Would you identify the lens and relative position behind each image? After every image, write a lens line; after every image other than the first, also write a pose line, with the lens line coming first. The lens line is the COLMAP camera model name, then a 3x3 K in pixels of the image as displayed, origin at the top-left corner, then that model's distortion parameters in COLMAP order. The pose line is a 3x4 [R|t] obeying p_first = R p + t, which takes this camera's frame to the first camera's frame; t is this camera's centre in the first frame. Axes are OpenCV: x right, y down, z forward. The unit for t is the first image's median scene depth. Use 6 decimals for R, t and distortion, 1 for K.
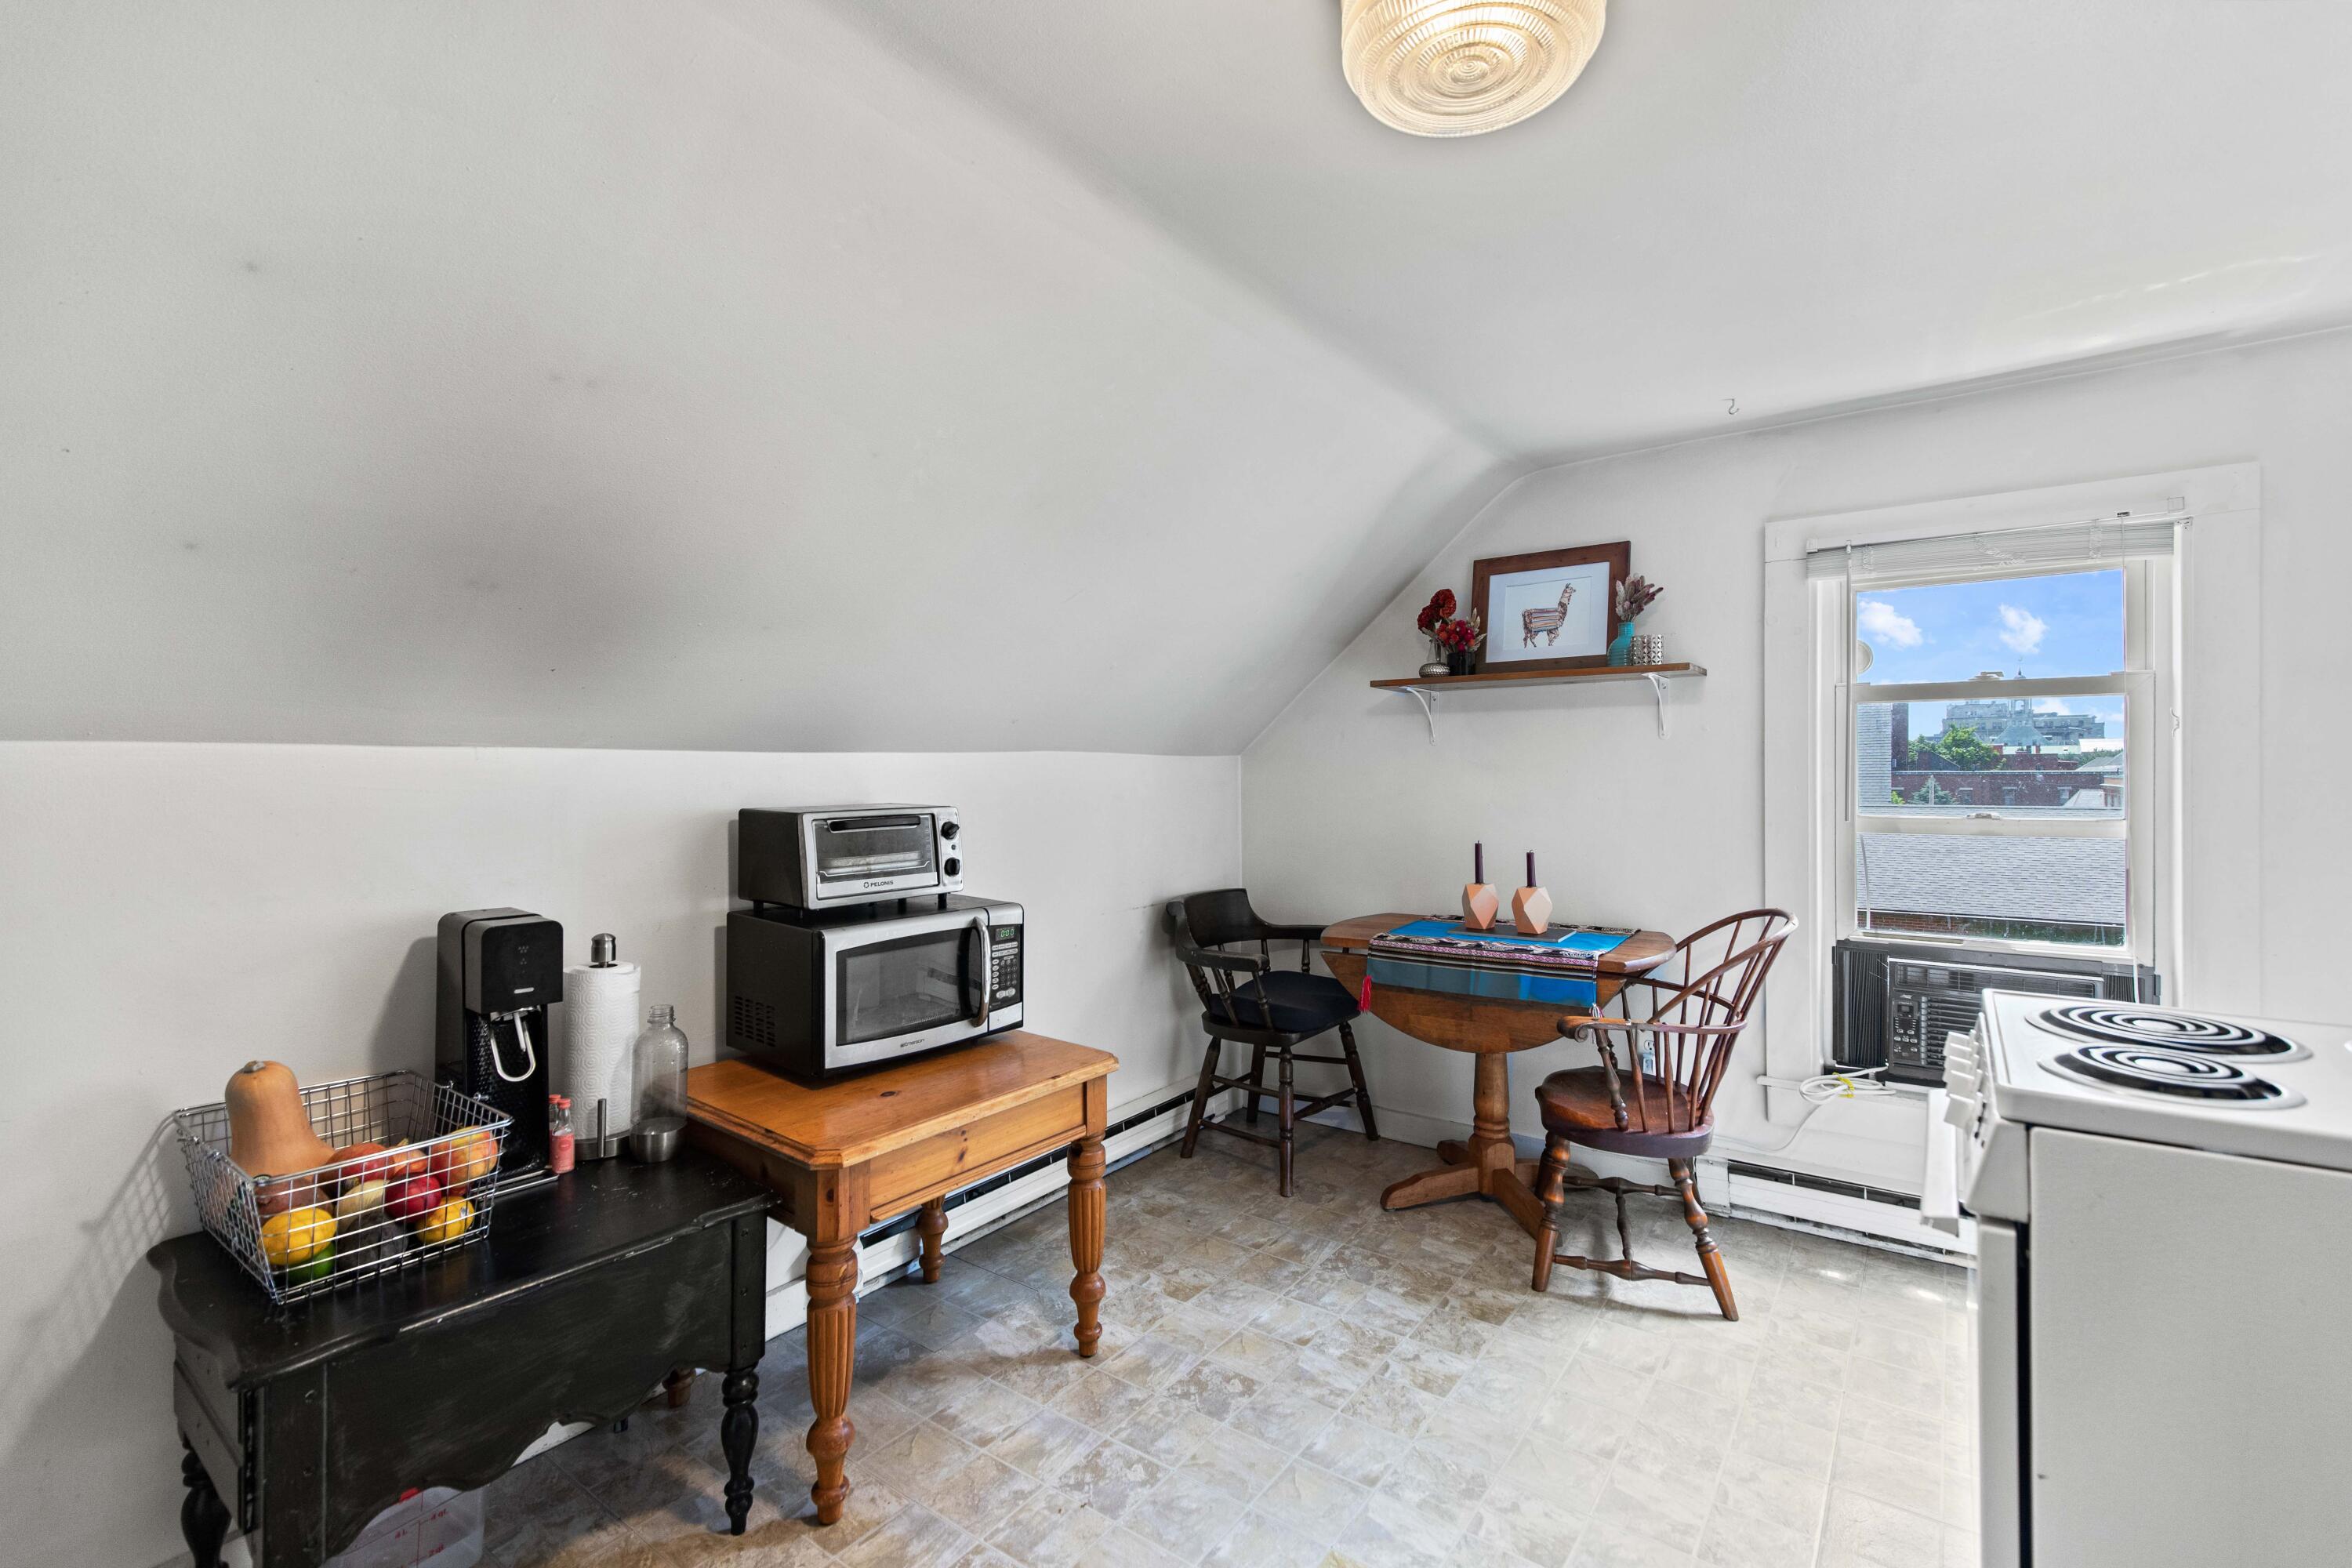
lens RADIAL K [[1064.6, 0, 1189.1], [0, 1064.6, 775.1], [0, 0, 1]] dist [0.007829, -0.000999]
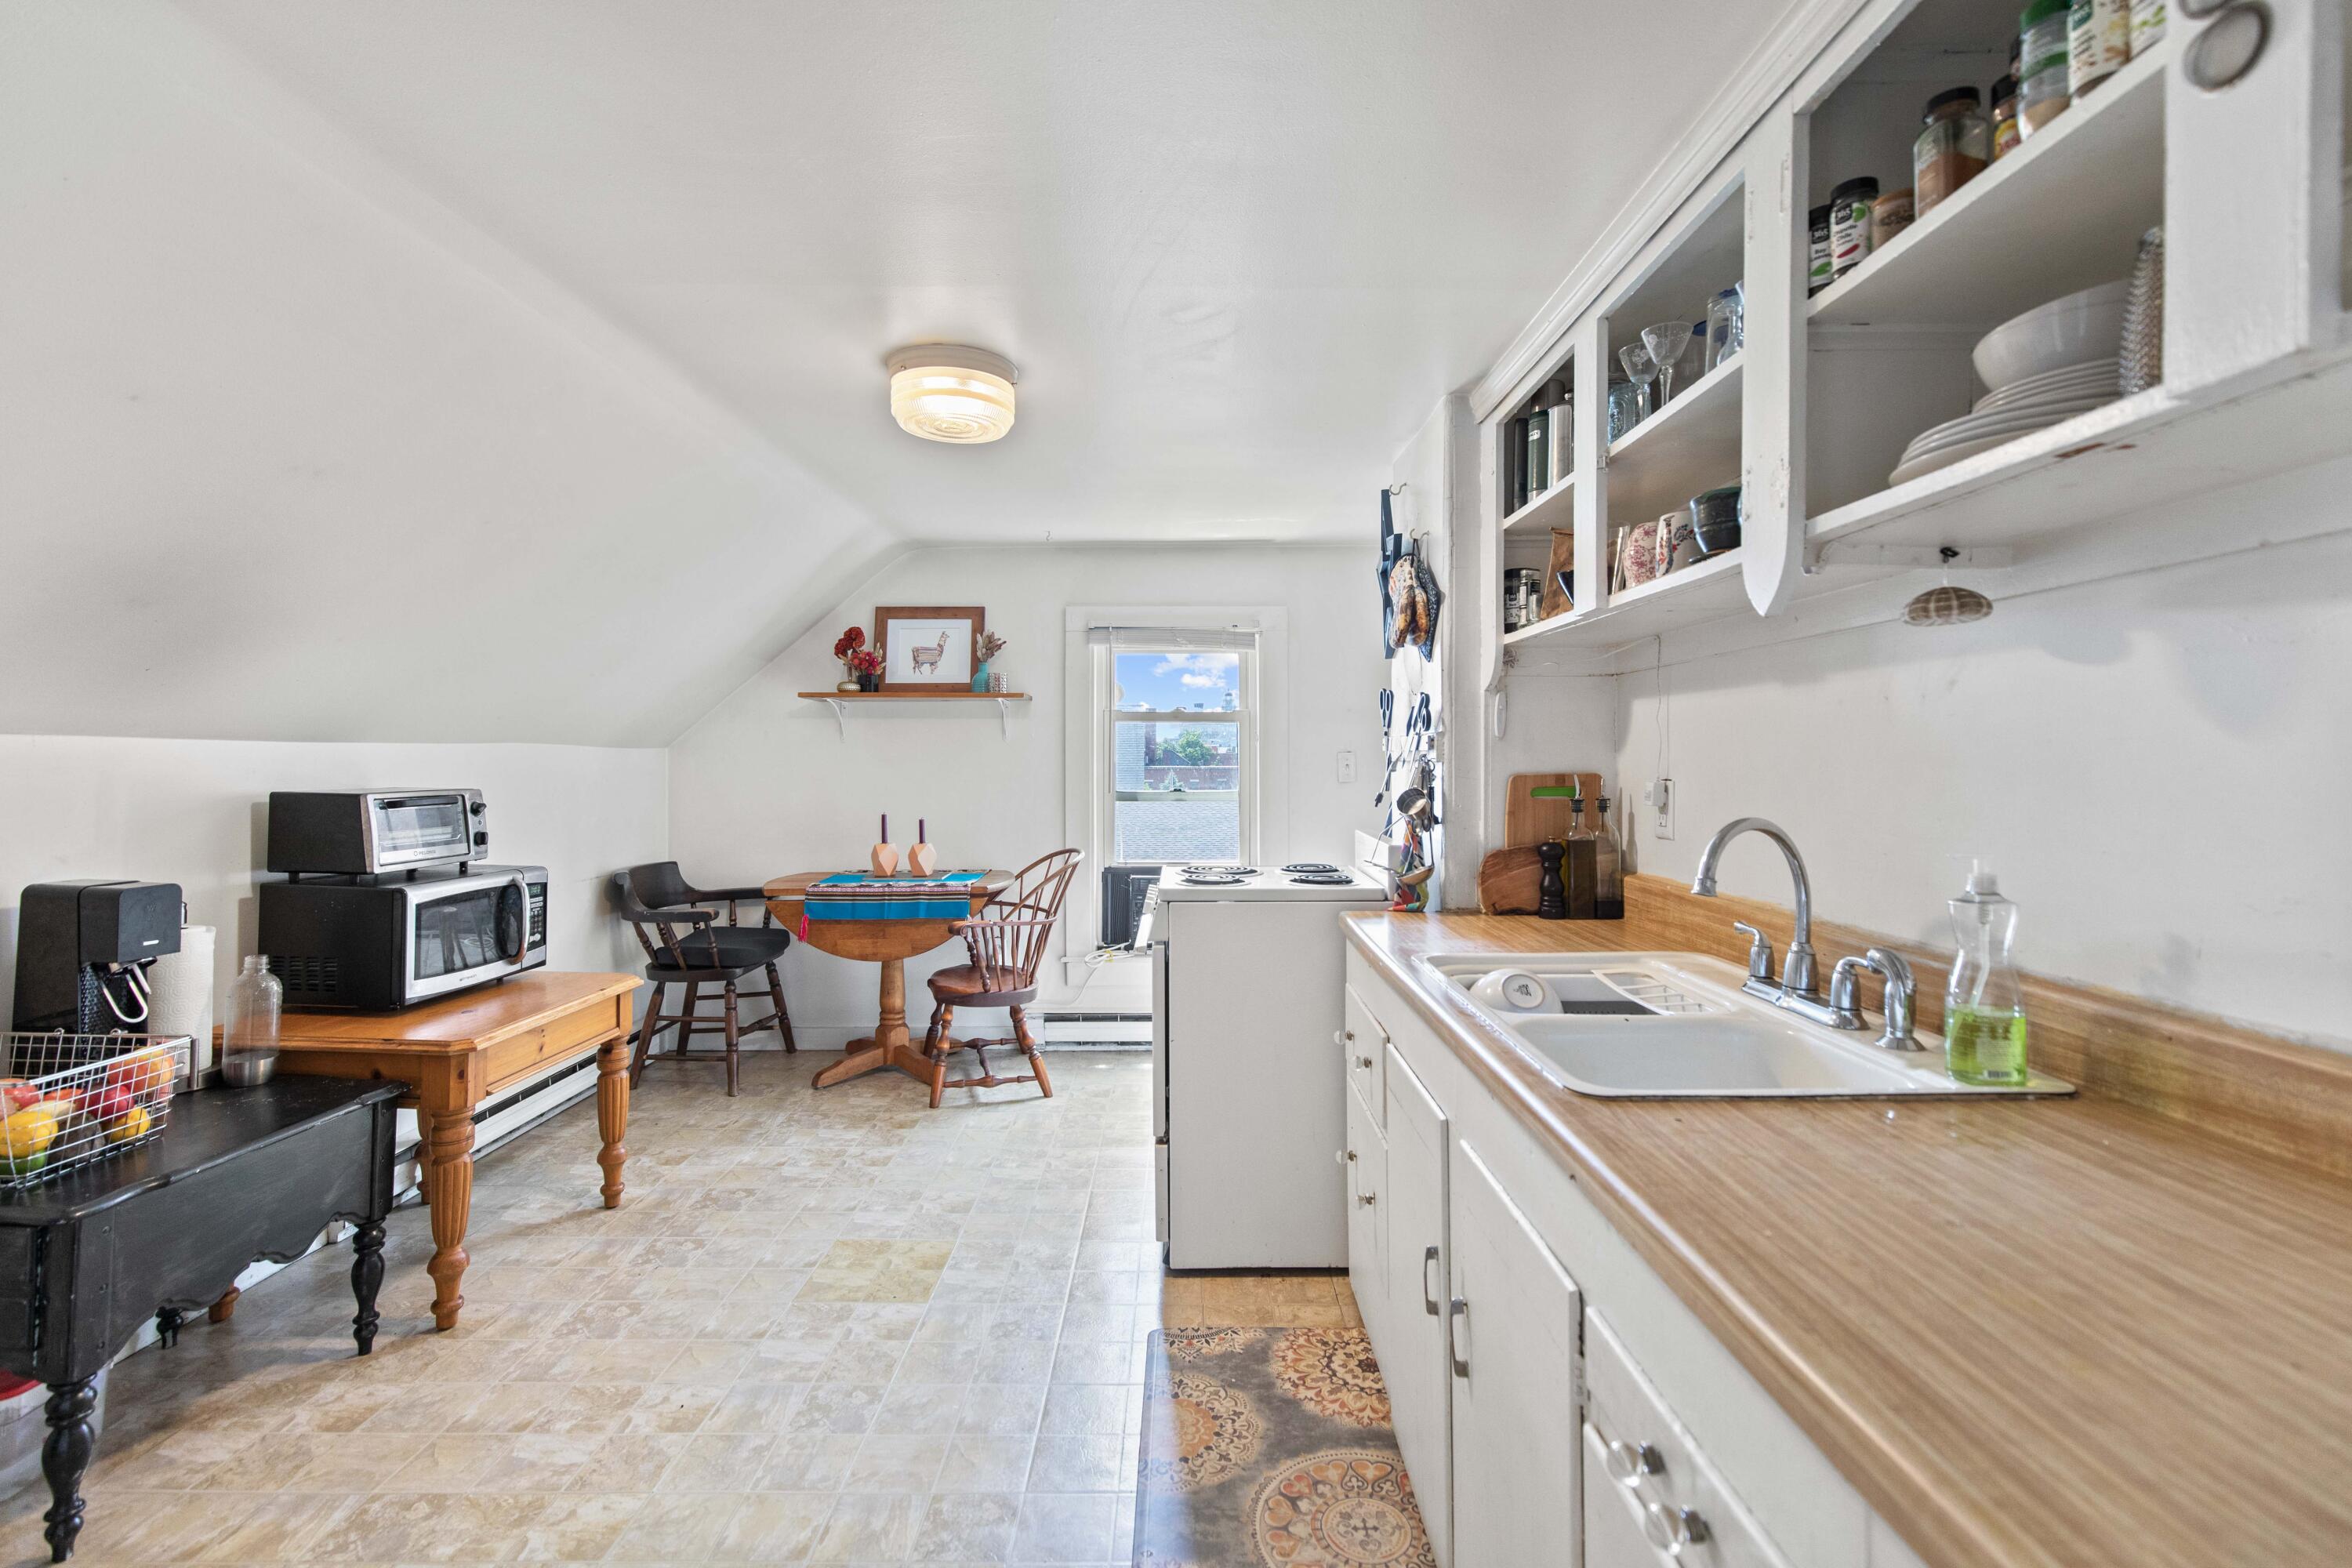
lens RADIAL K [[1064.6, 0, 1178.2], [0, 1064.6, 770.9], [0, 0, 1]] dist [0.007829, -0.000999]
pose [[0.817627, 0.000112, 0.575748, -0.262030], [-0.000884, 0.999999, 0.001060, 0.006678], [-0.575747, -0.001375, 0.817627, -0.435377]]
